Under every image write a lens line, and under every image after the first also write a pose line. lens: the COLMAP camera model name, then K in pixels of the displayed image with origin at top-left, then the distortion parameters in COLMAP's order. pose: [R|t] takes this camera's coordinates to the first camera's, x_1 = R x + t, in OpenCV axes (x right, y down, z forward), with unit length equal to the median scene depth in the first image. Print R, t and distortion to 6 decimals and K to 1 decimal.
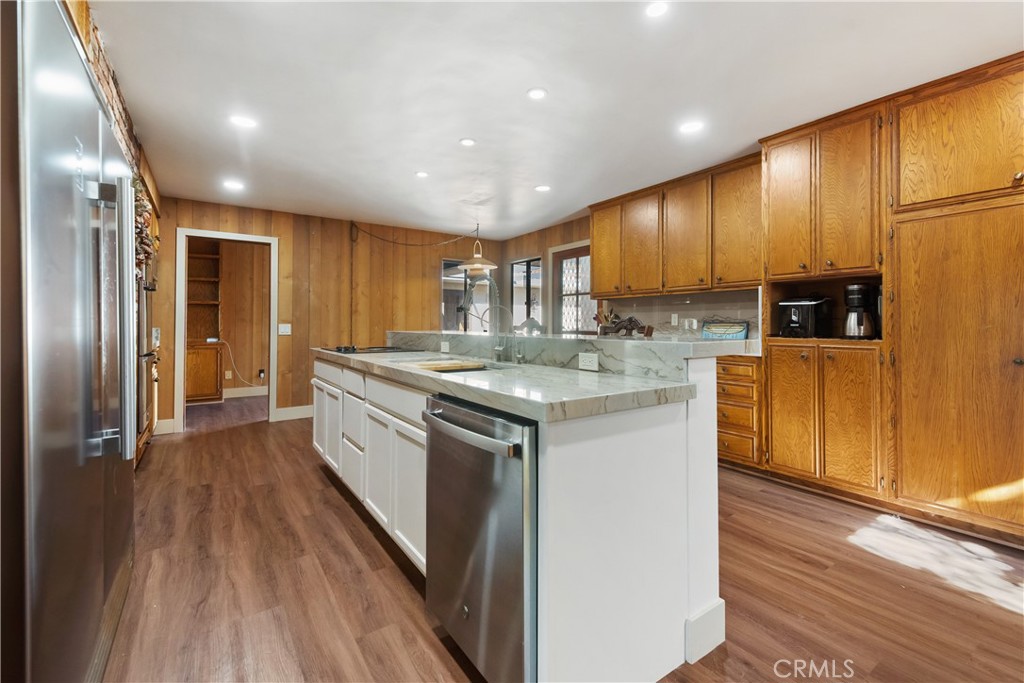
lens RADIAL K [[441.0, 0, 515.5], [0, 441.0, 322.6], [0, 0, 1]] dist [0.016417, -0.000219]
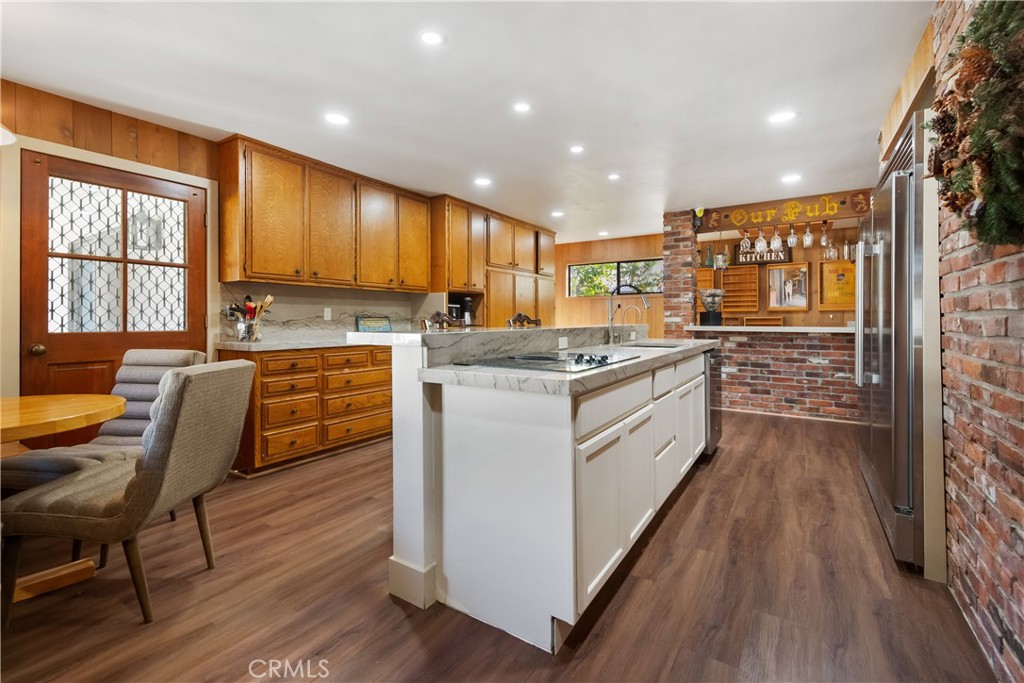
lens RADIAL K [[441.0, 0, 515.5], [0, 441.0, 322.6], [0, 0, 1]] dist [0.016417, -0.000219]
pose [[-0.377648, -0.006737, 0.925925, -1.406895], [-0.001592, 0.999977, 0.006626, 0.010973], [-0.925948, 0.001028, -0.377650, 2.095010]]
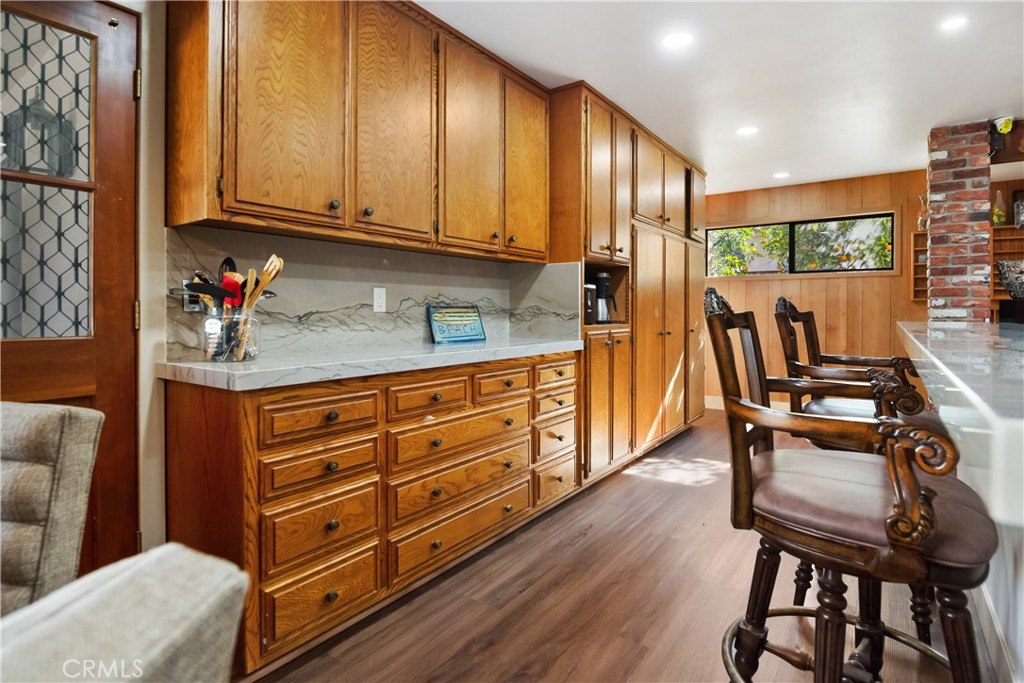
lens RADIAL K [[521.6, 0, 517.3], [0, 521.6, 320.6], [0, 0, 1]] dist [-0.017481, 0.000180]
pose [[-0.331876, -0.018920, 0.943133, -0.474588], [-0.004690, 0.999820, 0.018407, 0.009821], [-0.943311, 0.001686, -0.331905, 2.226262]]
